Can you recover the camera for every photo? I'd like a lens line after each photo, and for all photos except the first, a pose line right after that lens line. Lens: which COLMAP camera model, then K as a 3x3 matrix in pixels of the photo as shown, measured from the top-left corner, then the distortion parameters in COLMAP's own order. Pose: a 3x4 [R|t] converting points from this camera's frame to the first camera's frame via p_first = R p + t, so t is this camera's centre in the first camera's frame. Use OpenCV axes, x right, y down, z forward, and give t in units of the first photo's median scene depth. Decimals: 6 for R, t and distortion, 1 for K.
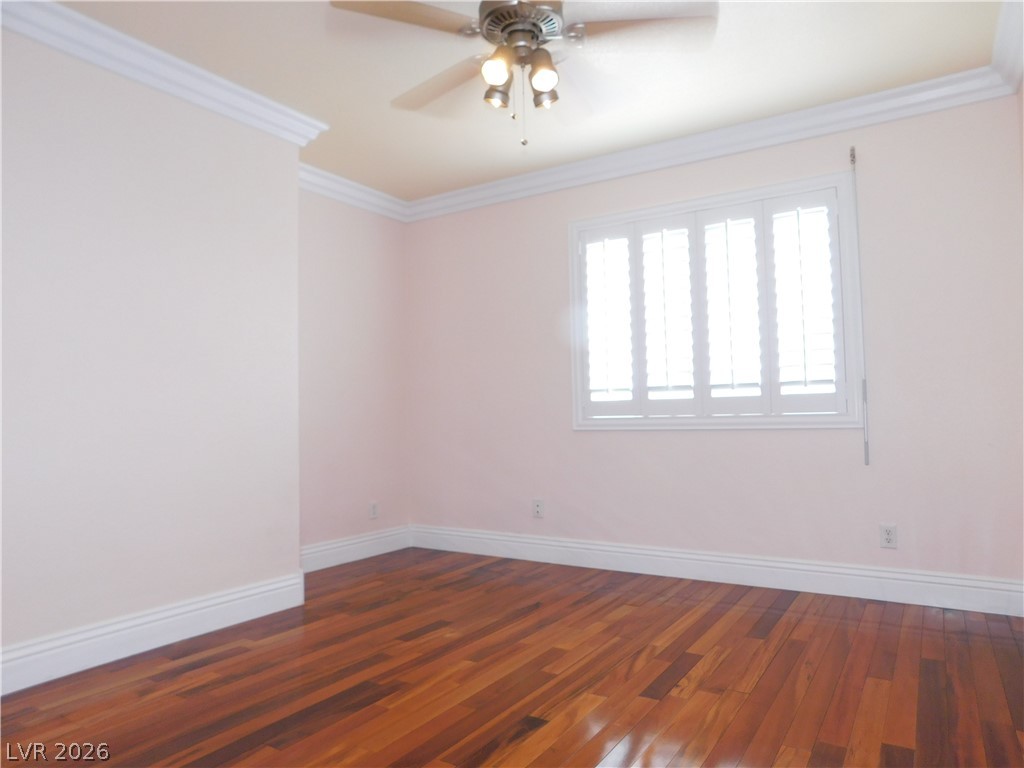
lens RADIAL K [[674.1, 0, 512.0], [0, 674.1, 384.0], [0, 0, 1]] dist [-0.074102, 0.061438]
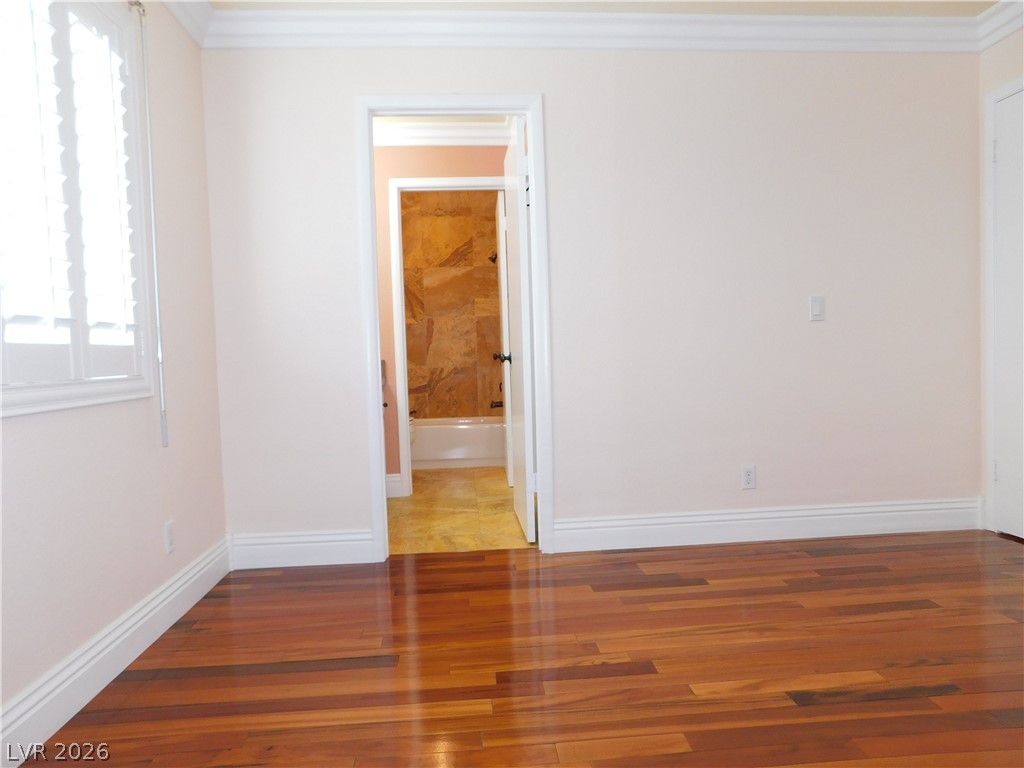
lens RADIAL K [[674.1, 0, 512.0], [0, 674.1, 384.0], [0, 0, 1]] dist [-0.074102, 0.061438]
pose [[-0.603073, 0.003528, 0.797678, -0.322239], [0.003638, 0.999992, -0.001673, 0.066043], [-0.797678, 0.001893, -0.603081, 1.348863]]
